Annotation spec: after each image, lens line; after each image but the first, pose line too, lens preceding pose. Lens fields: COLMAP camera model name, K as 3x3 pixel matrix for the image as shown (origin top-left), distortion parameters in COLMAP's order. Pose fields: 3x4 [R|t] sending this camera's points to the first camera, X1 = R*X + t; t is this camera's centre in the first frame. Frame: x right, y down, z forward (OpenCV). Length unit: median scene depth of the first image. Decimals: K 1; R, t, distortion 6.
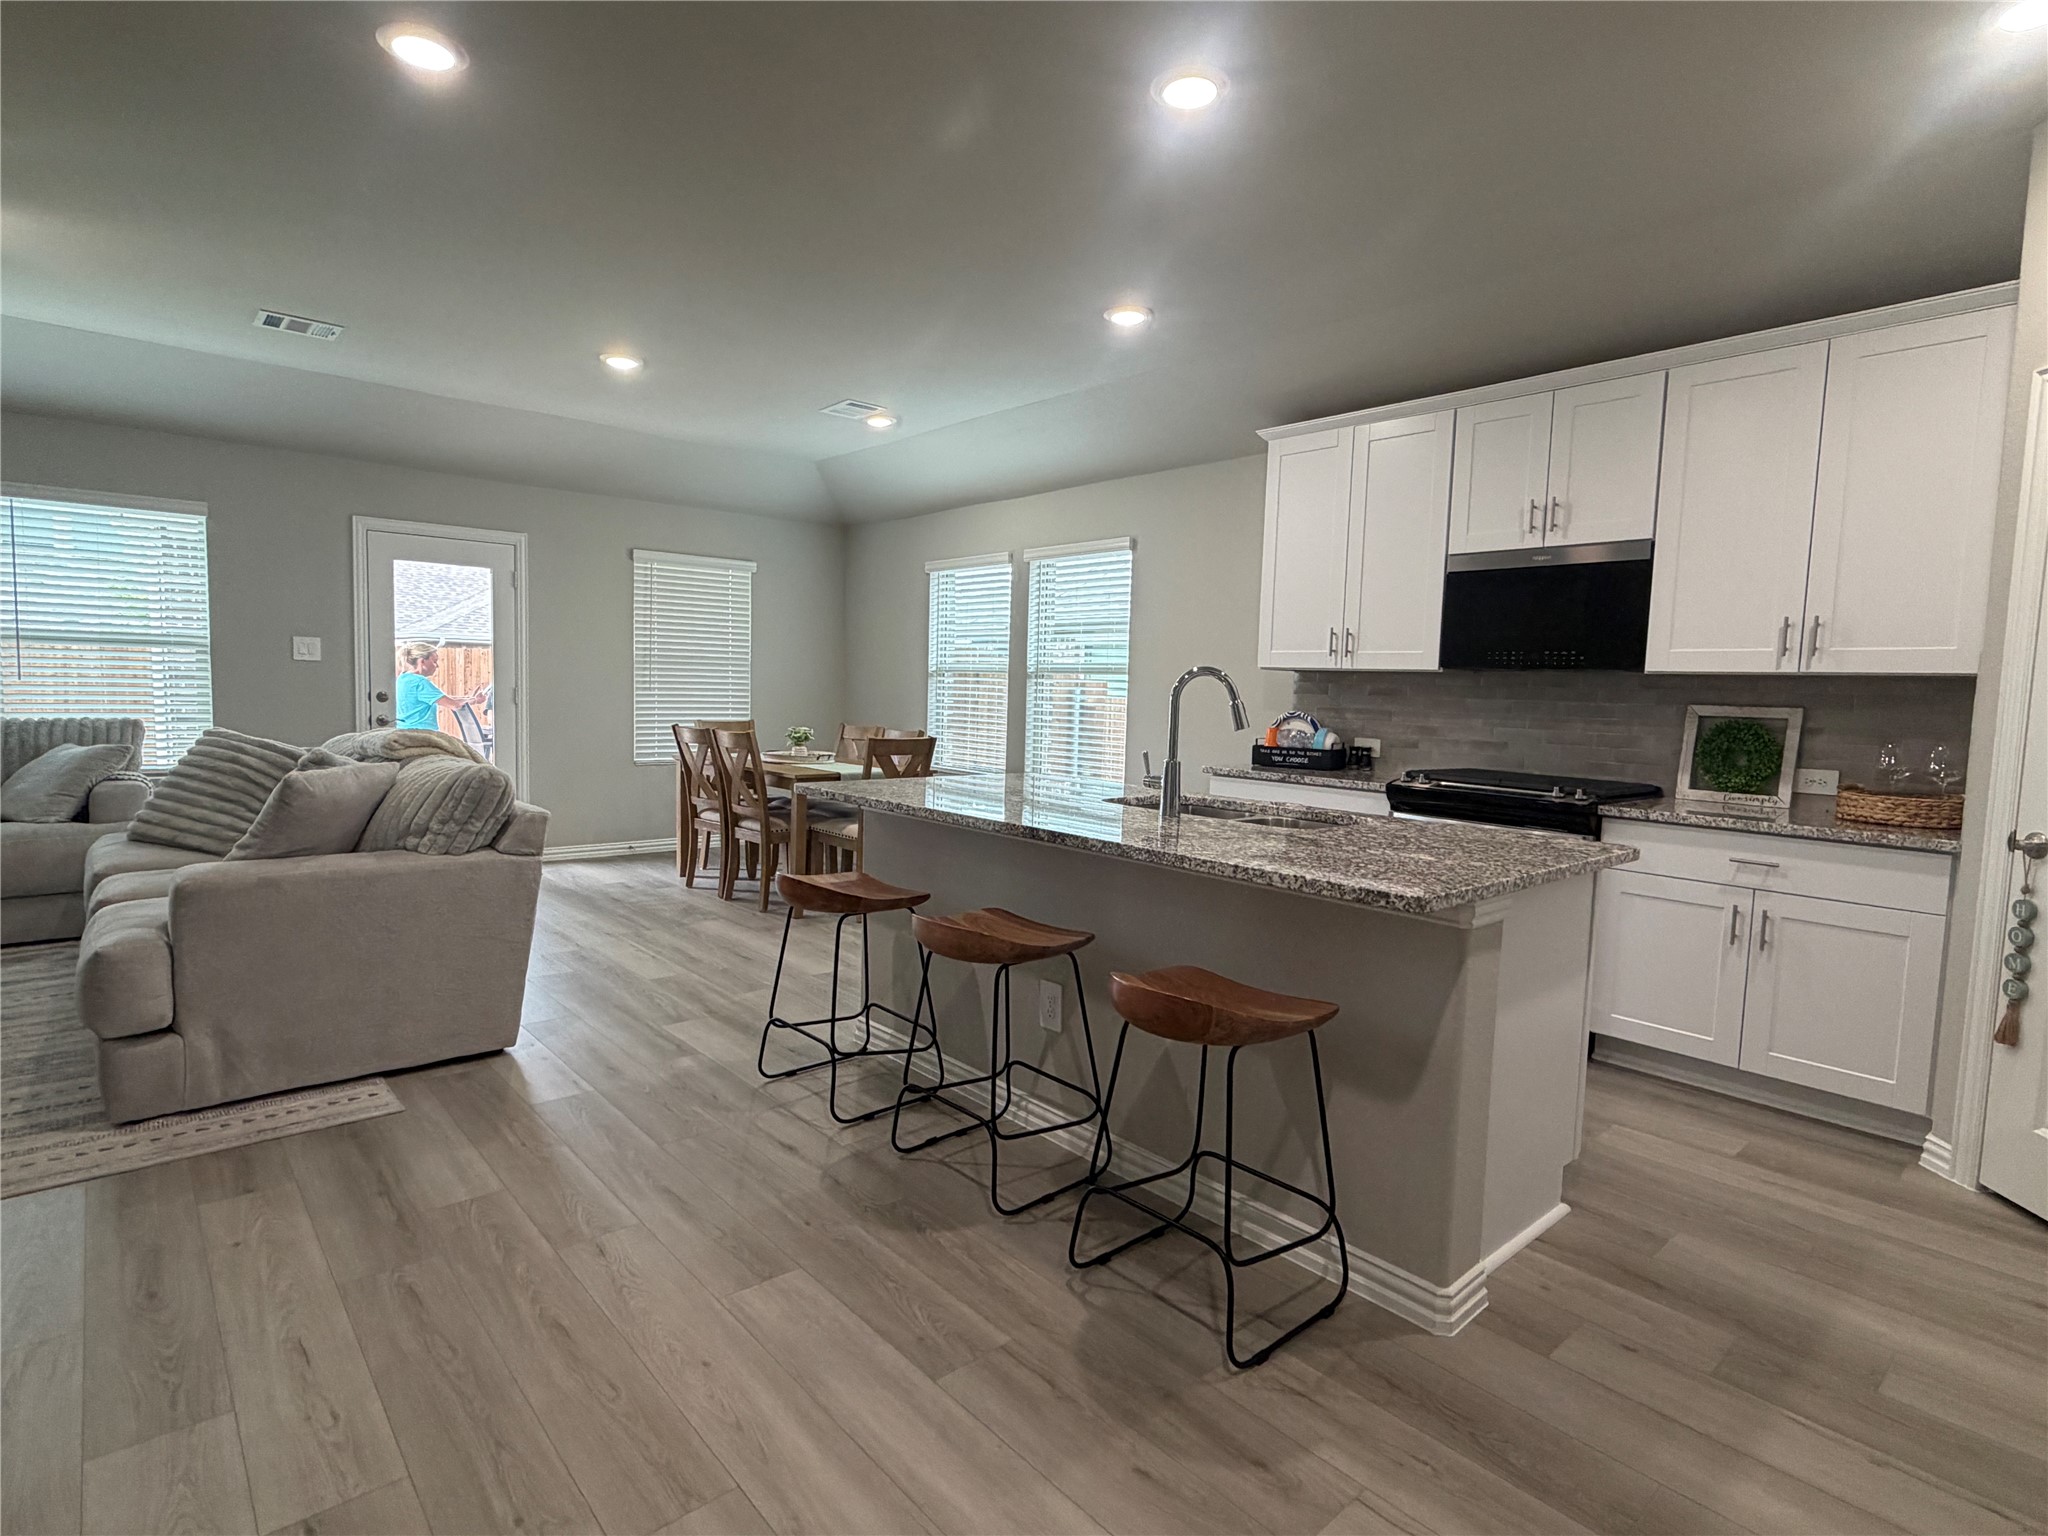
lens RADIAL K [[1047.5, 0, 1015.8], [0, 1047.5, 770.8], [0, 0, 1]] dist [-0.003710, -0.001704]
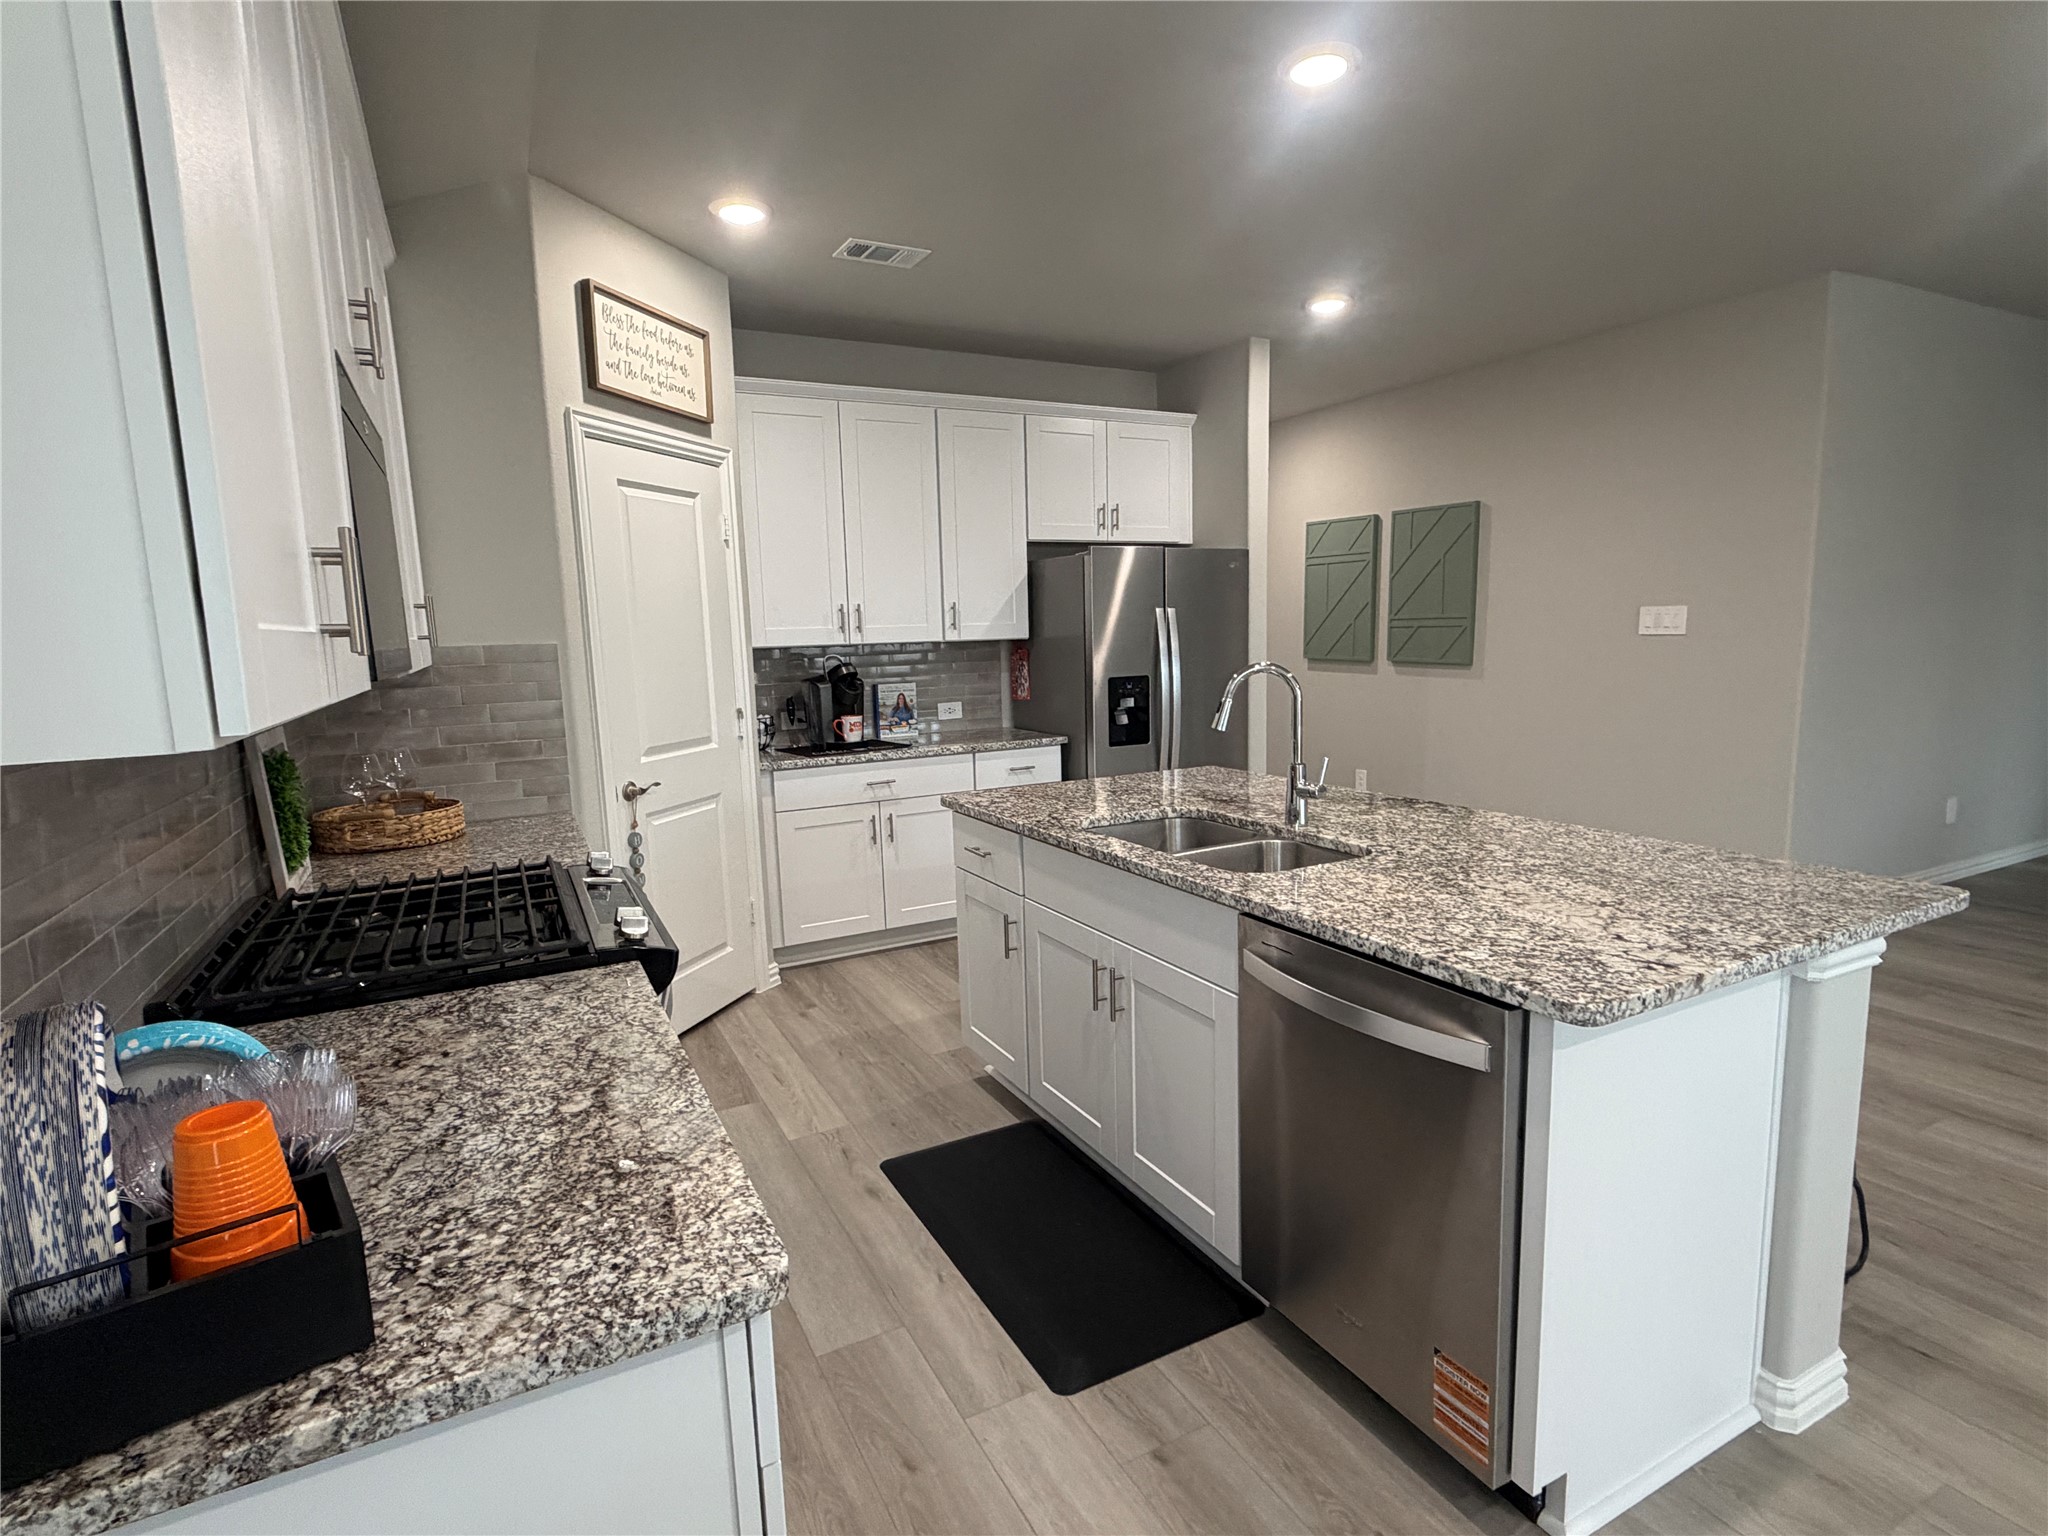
lens RADIAL K [[1047.5, 0, 1015.8], [0, 1047.5, 770.8], [0, 0, 1]] dist [-0.003710, -0.001704]
pose [[-0.971548, -0.034391, 0.234334, 0.135579], [0.019278, 0.974636, 0.222965, -0.168664], [-0.236058, 0.221139, -0.946242, 1.500311]]
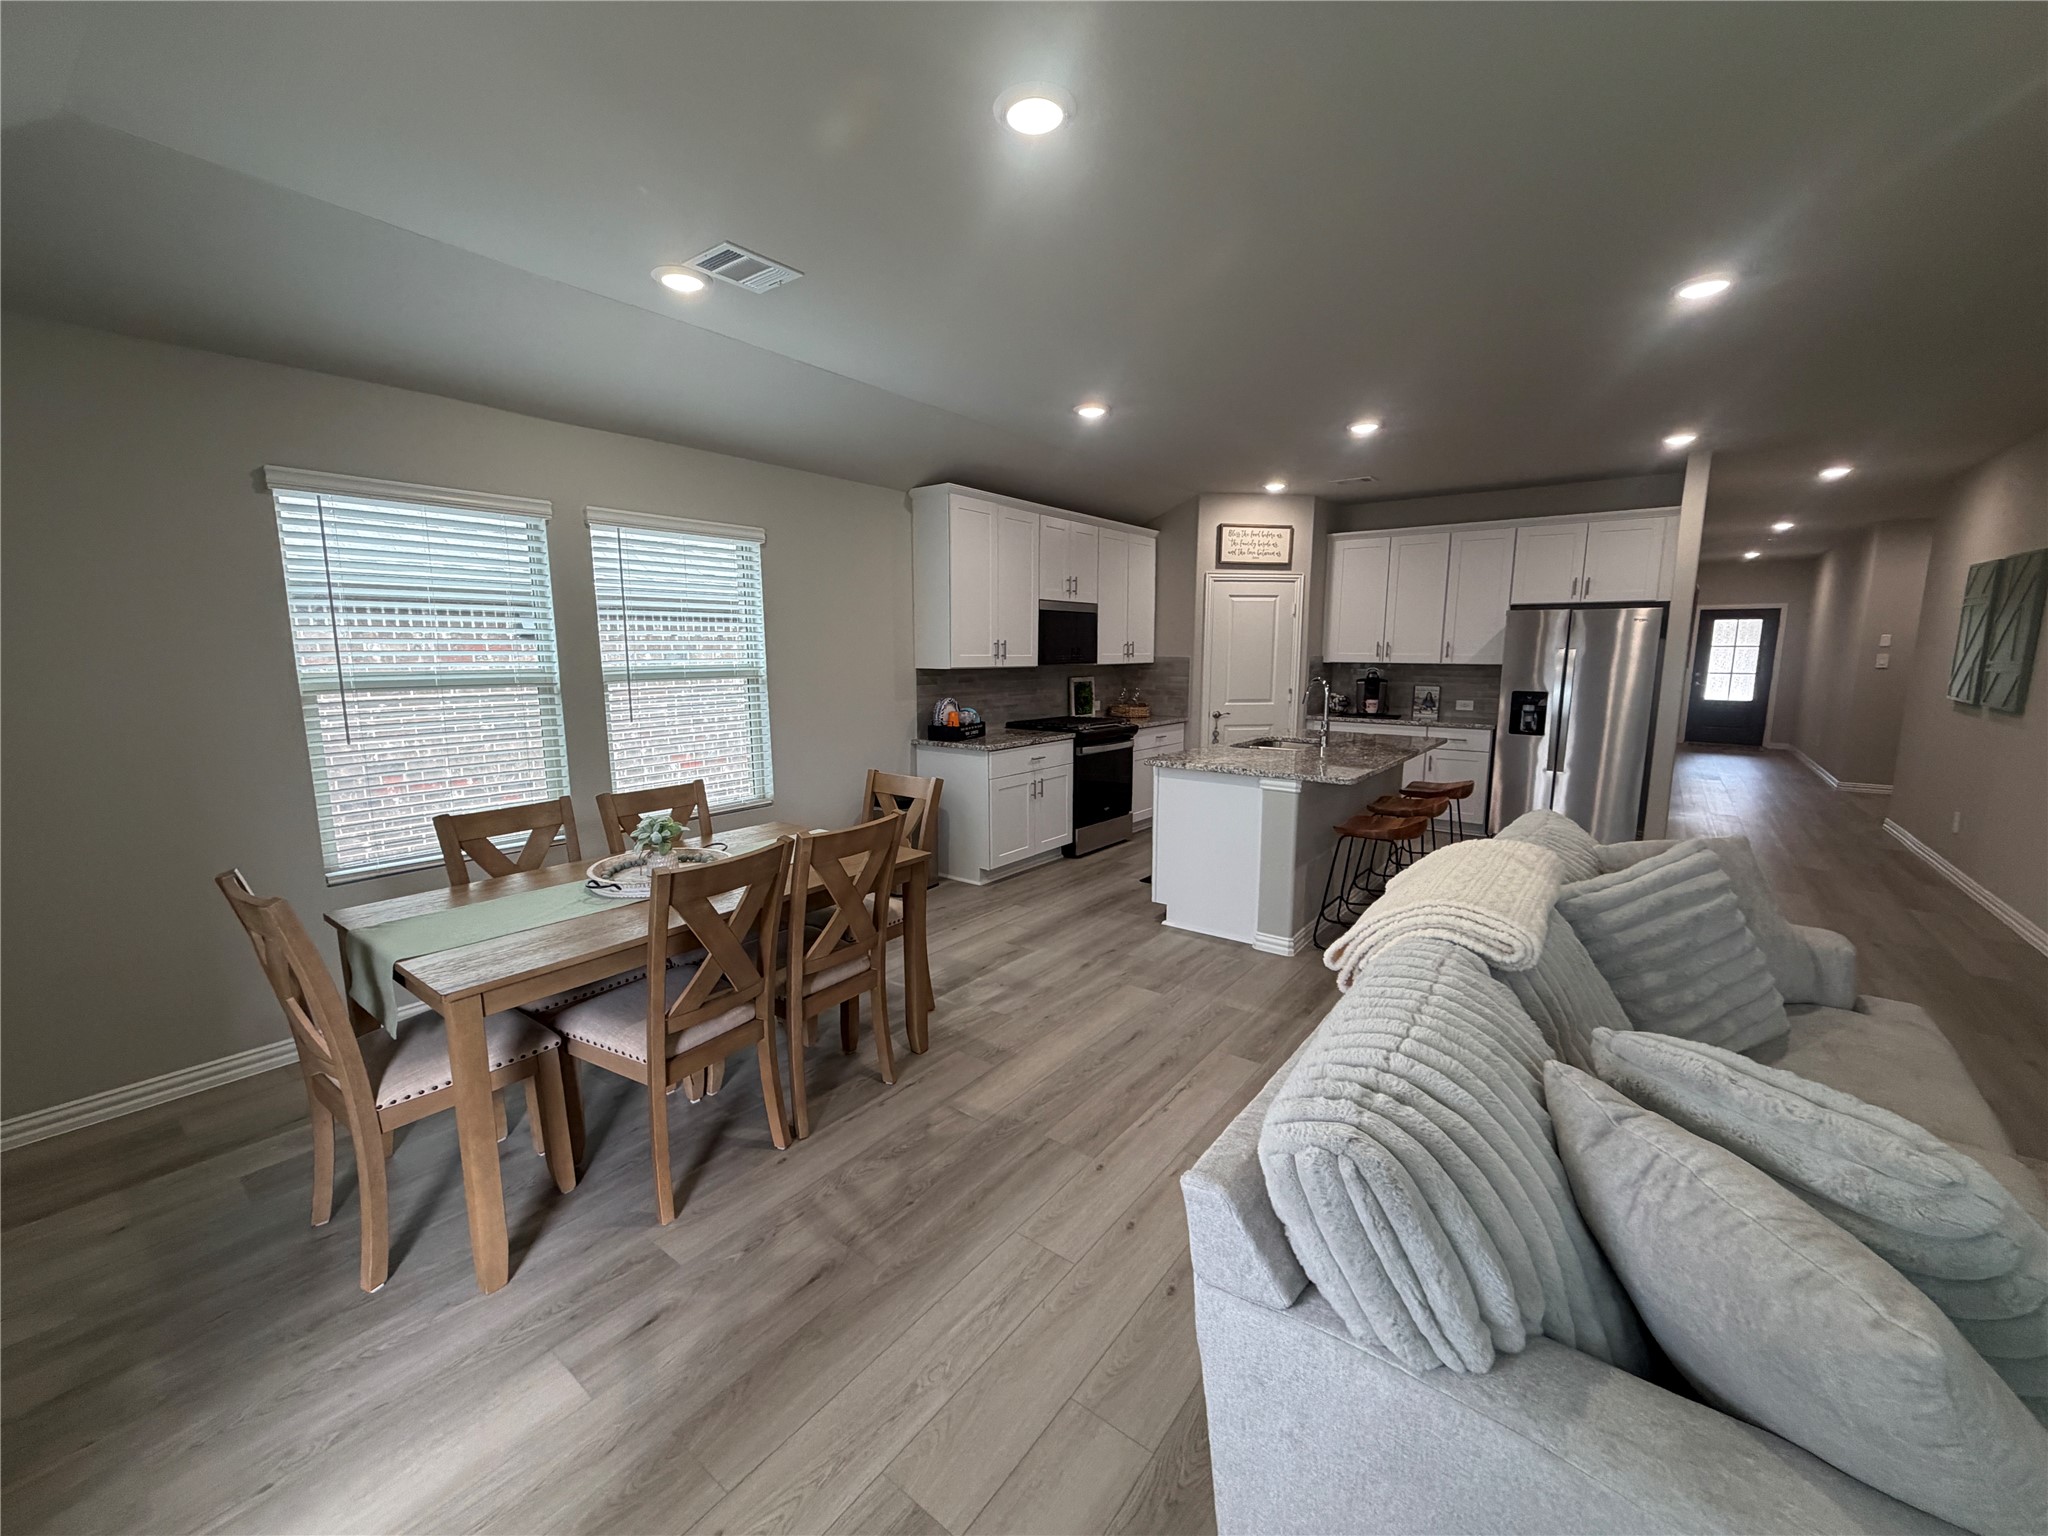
lens RADIAL K [[814.8, 0, 1027.7], [0, 814.8, 771.3], [0, 0, 1]] dist [-0.000512, -0.000350]
pose [[-0.200155, -0.175137, 0.963984, -1.076893], [0.072931, 0.978501, 0.192918, -0.218499], [-0.977046, 0.108918, -0.183078, 1.495816]]
